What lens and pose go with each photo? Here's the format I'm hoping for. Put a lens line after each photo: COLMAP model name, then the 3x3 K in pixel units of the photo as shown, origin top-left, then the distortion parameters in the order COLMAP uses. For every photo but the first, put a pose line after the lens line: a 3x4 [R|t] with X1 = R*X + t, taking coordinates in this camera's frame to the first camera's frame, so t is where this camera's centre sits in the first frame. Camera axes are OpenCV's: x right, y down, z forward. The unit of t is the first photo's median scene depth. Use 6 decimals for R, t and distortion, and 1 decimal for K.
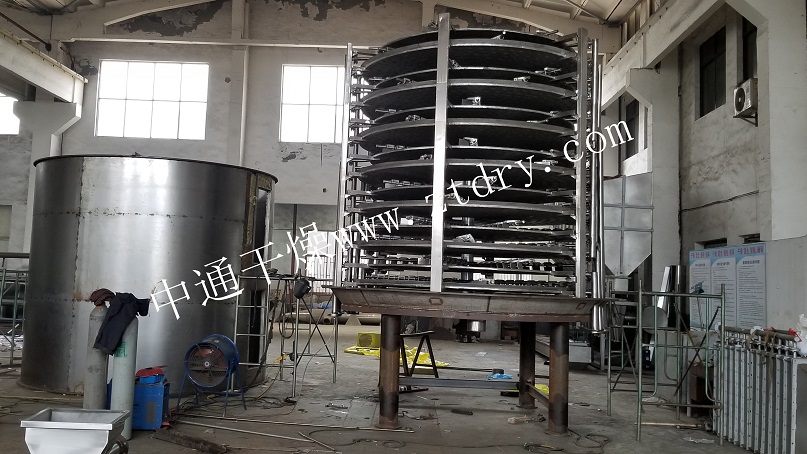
lens RADIAL K [[747.5, 0, 363.9], [0, 747.5, 228.6], [0, 0, 1]] dist [0.018682, 0.008580]
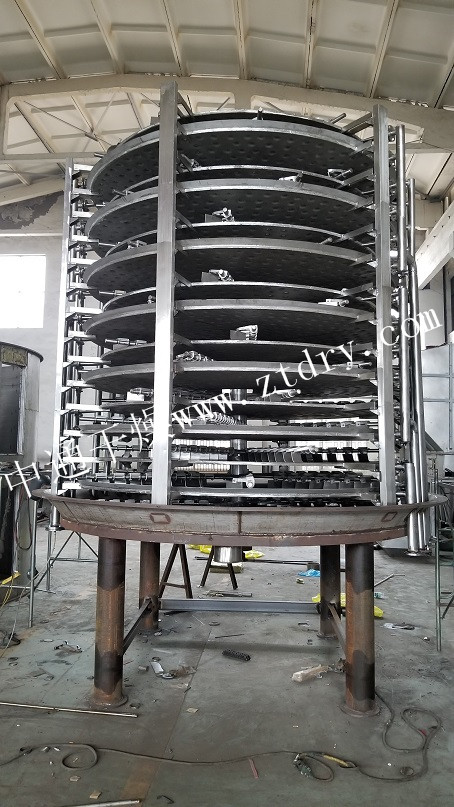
lens RADIAL K [[592.5, 0, 227.0], [0, 592.5, 403.5], [0, 0, 1]] dist [-0.002075, -0.002595]
pose [[0.999098, -0.029779, -0.030285, 0.161553], [0.029506, 0.999520, -0.009409, 0.004497], [0.030551, 0.008507, 0.999497, 0.461444]]
